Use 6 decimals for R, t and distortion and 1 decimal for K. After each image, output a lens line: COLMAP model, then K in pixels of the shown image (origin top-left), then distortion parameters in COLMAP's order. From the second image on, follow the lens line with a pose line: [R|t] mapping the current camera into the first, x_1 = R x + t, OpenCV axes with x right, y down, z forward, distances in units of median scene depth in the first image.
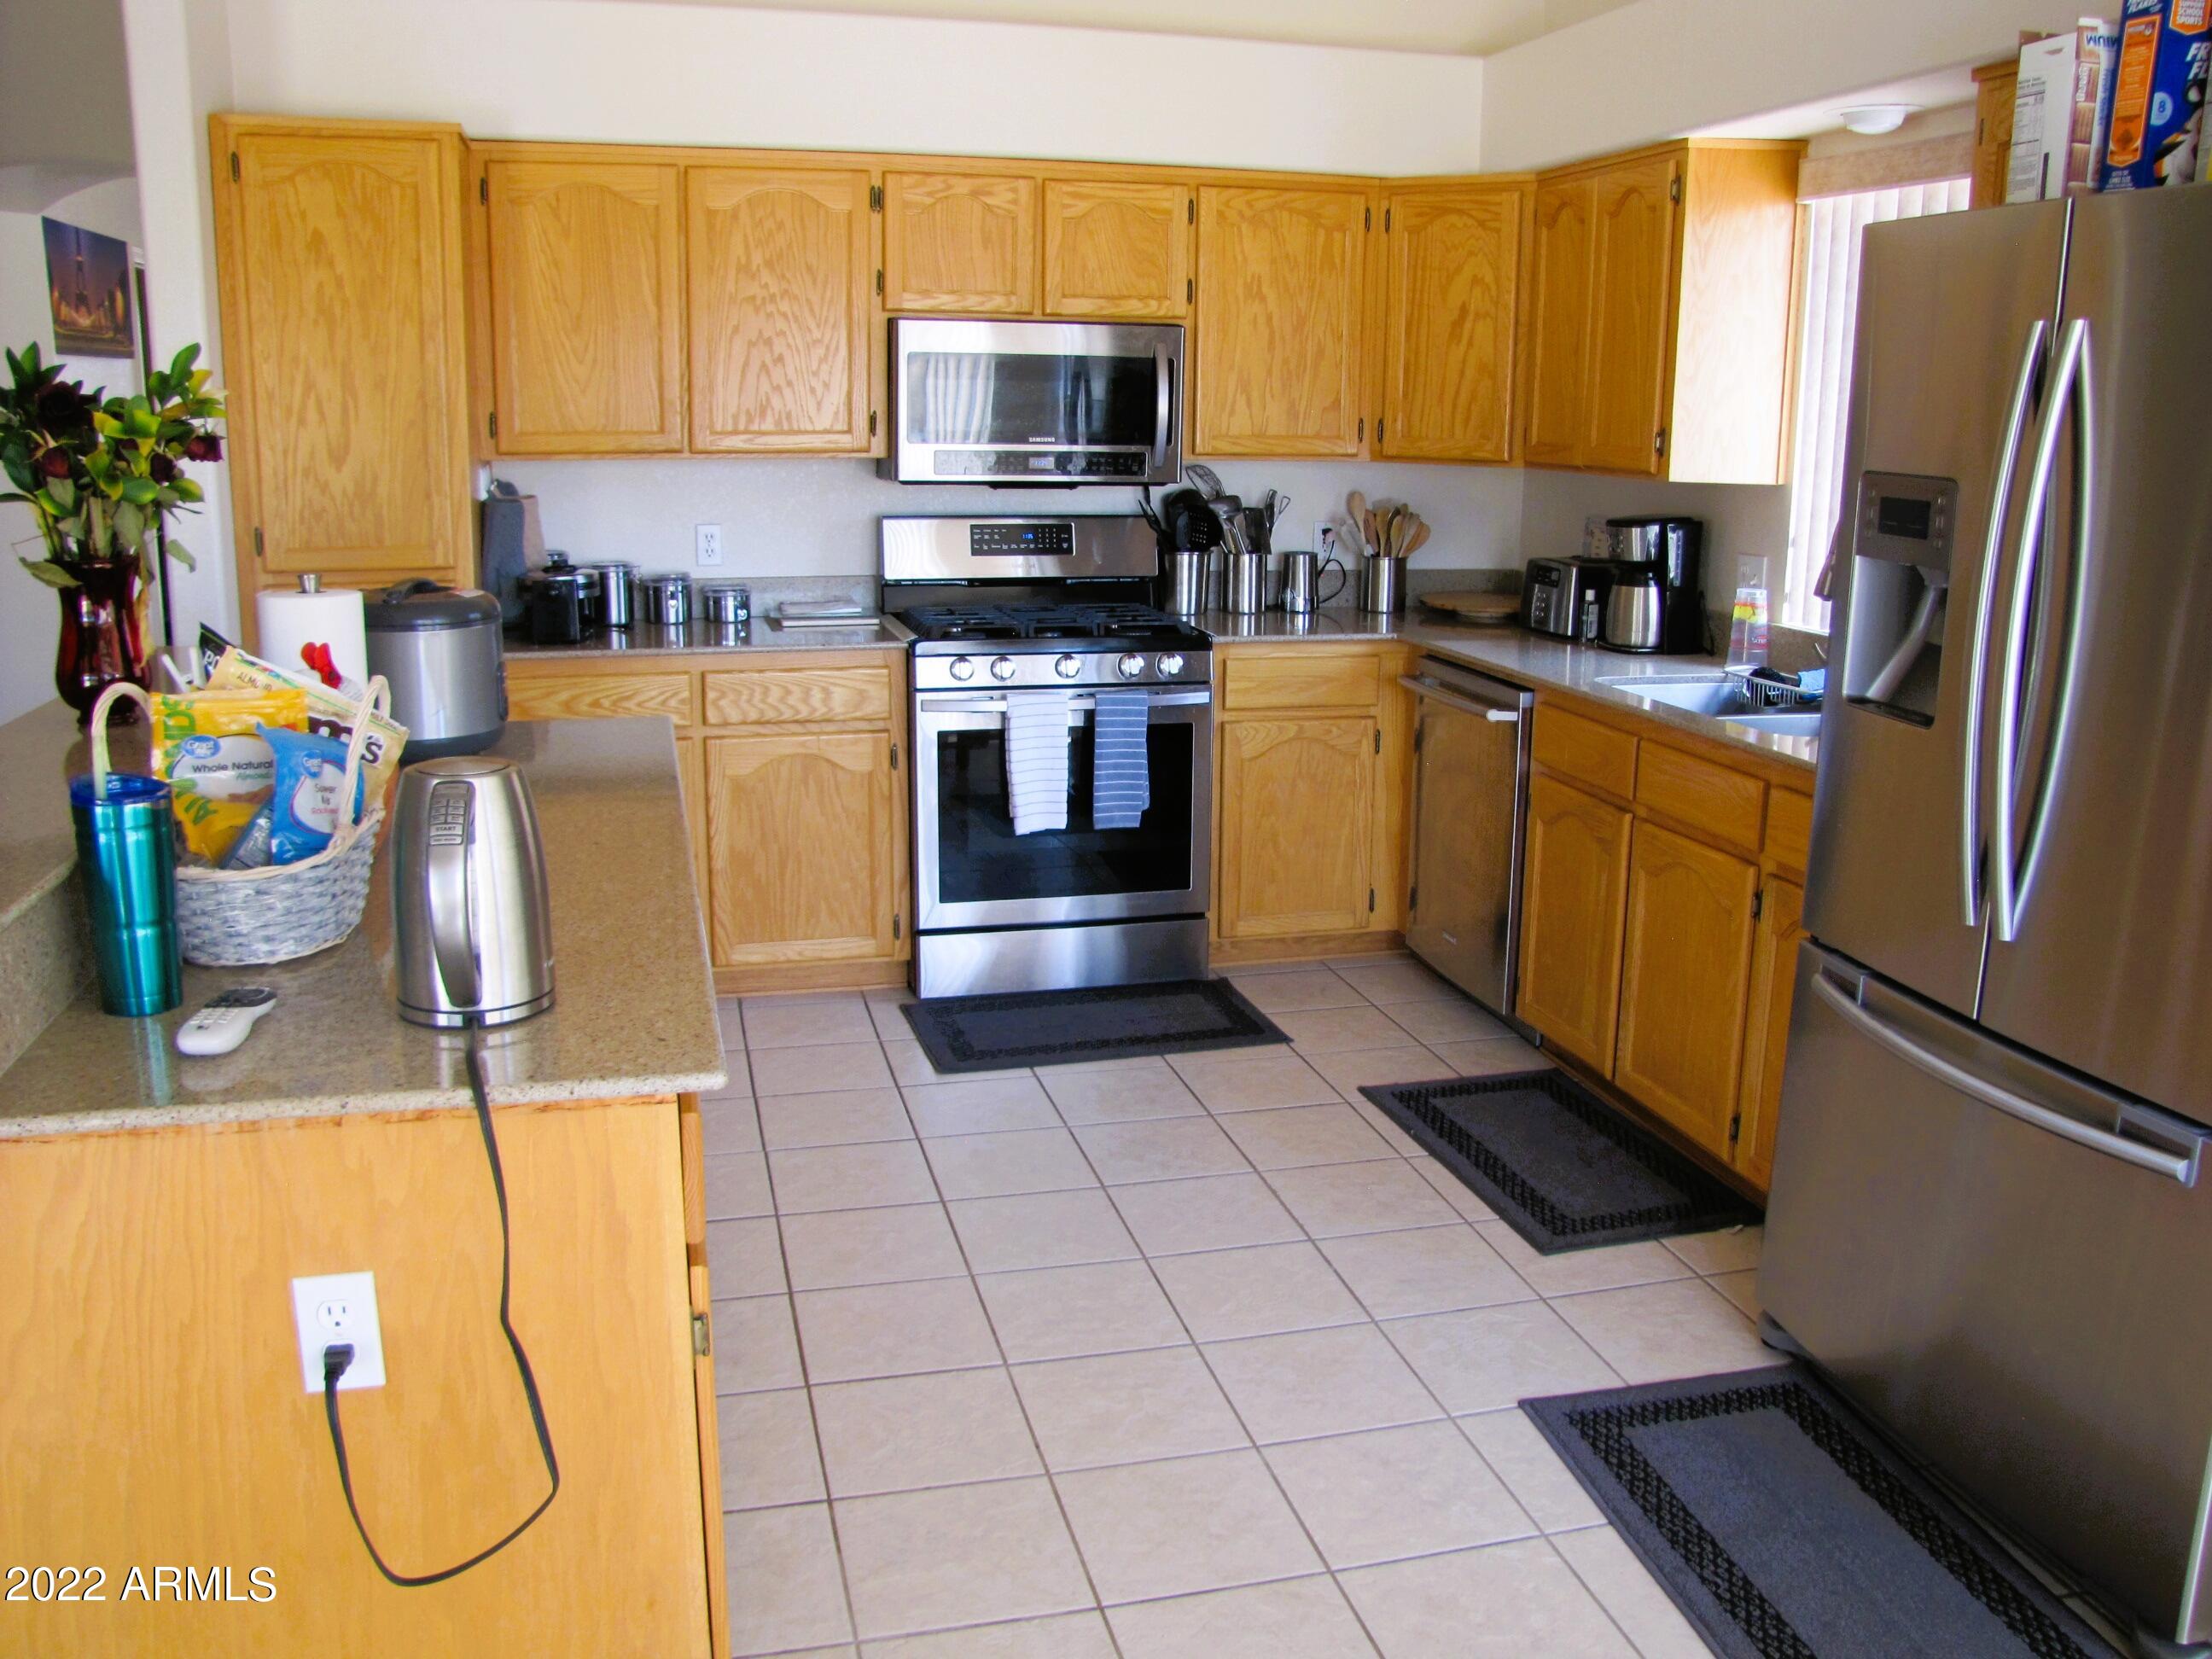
lens RADIAL K [[1833.9, 0, 1140.2], [0, 1833.9, 800.8], [0, 0, 1]] dist [-0.186099, 0.143128]
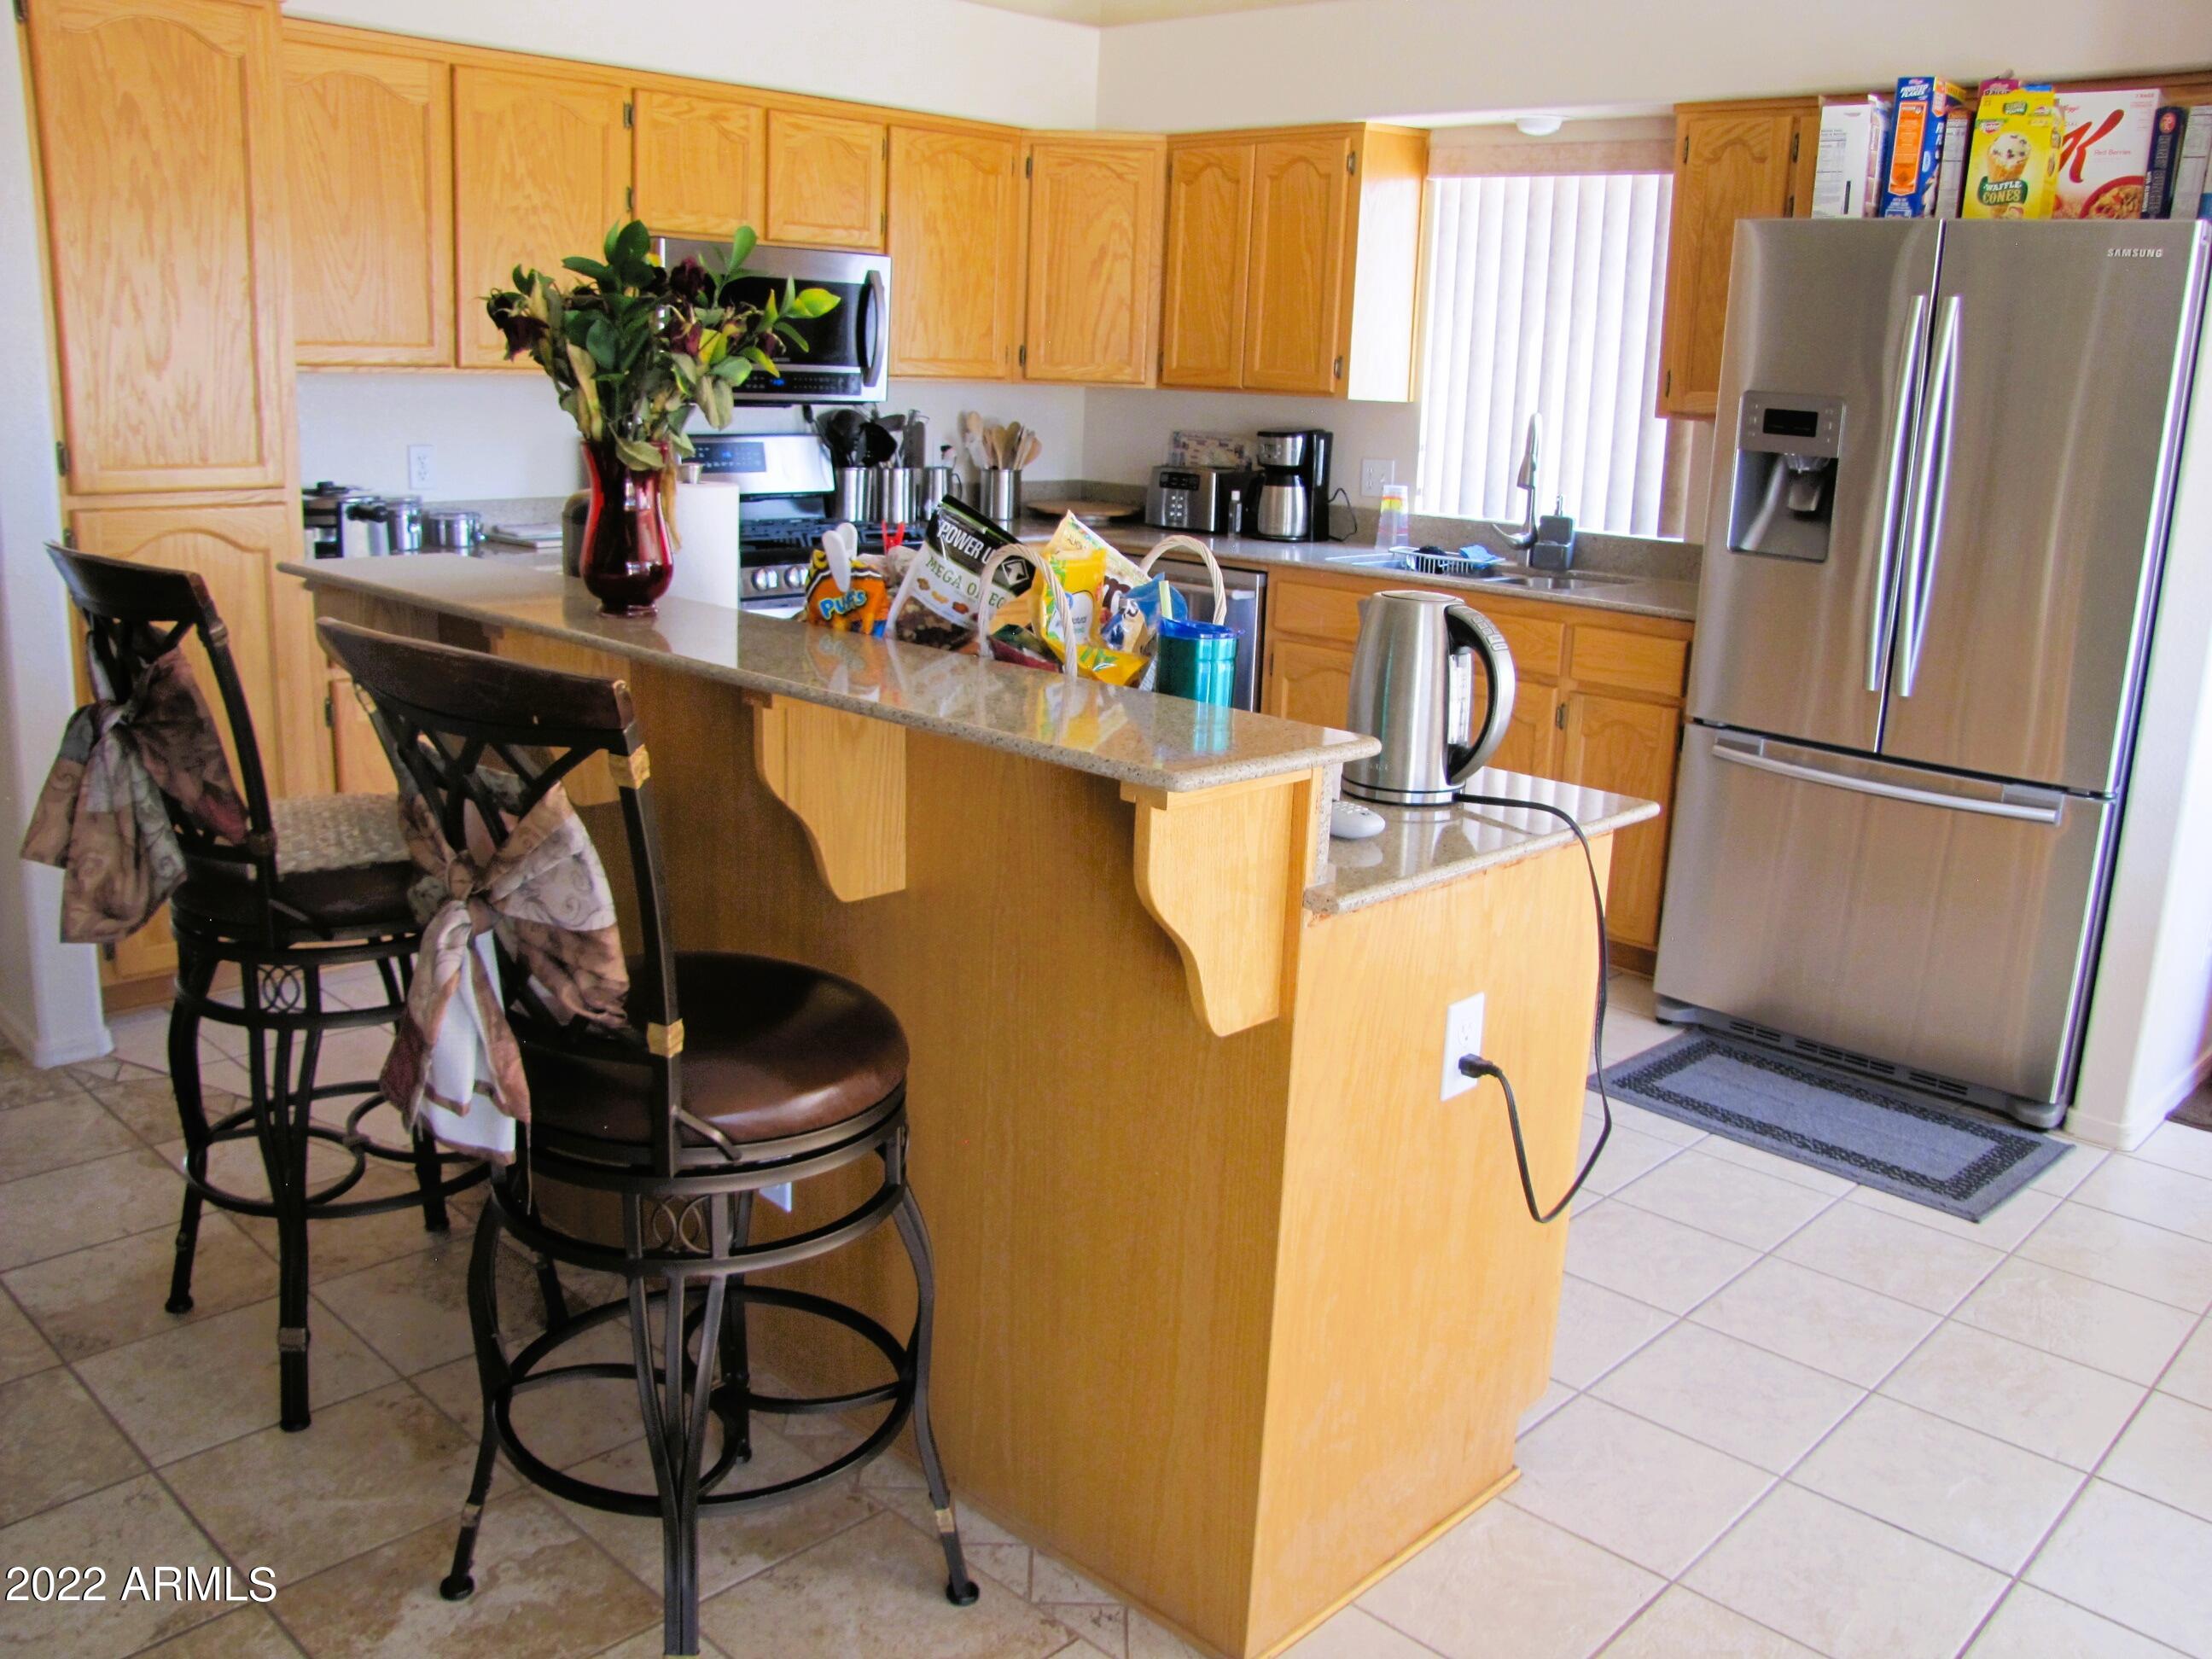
lens RADIAL K [[1833.9, 0, 1140.2], [0, 1833.9, 800.8], [0, 0, 1]] dist [-0.186099, 0.143128]
pose [[0.849290, -0.102462, 0.517889, -0.460928], [0.085373, 0.994729, 0.056800, 0.012879], [-0.520979, -0.004026, 0.853560, 0.008287]]
